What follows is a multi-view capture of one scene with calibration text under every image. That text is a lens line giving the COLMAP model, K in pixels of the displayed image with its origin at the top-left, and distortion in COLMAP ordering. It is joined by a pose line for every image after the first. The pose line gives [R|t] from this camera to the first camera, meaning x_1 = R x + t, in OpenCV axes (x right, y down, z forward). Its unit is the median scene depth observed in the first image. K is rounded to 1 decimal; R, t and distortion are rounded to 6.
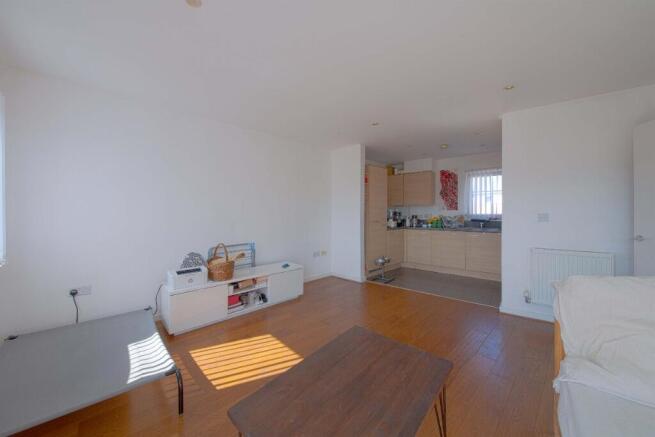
lens RADIAL K [[226.2, 0, 326.8], [0, 226.2, 215.9], [0, 0, 1]] dist [0.023450, -0.010165]
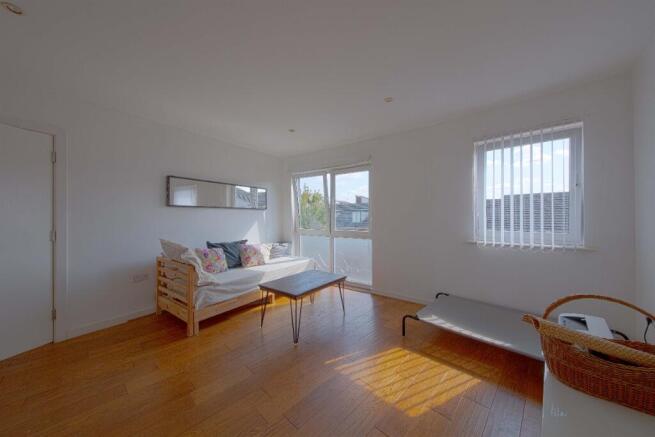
lens RADIAL K [[226.2, 0, 326.8], [0, 226.2, 215.9], [0, 0, 1]] dist [0.023450, -0.010165]
pose [[-0.996090, 0.004117, -0.088253, 0.013786], [0.003452, 0.999964, 0.007688, -0.008845], [0.088281, 0.007353, -0.996068, 0.813849]]
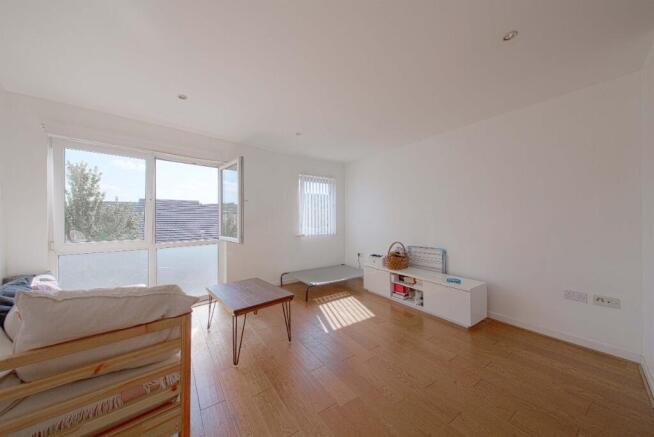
lens RADIAL K [[225.9, 0, 326.3], [0, 225.9, 215.9], [0, 0, 1]] dist [0.023450, -0.010165]
pose [[-0.140139, -0.013940, -0.990034, 0.534686], [-0.010882, 0.999862, -0.012538, -0.004353], [0.990072, 0.009017, -0.140271, 0.474047]]
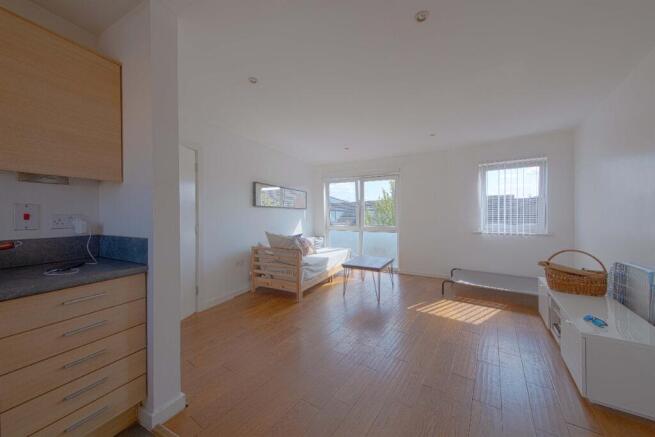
lens RADIAL K [[226.2, 0, 326.8], [0, 226.2, 215.9], [0, 0, 1]] dist [0.023450, -0.010165]
pose [[-0.971881, 0.004083, -0.235437, 0.374498], [0.001803, 0.999949, 0.009902, -0.006103], [0.235465, 0.009199, -0.971839, 0.978820]]
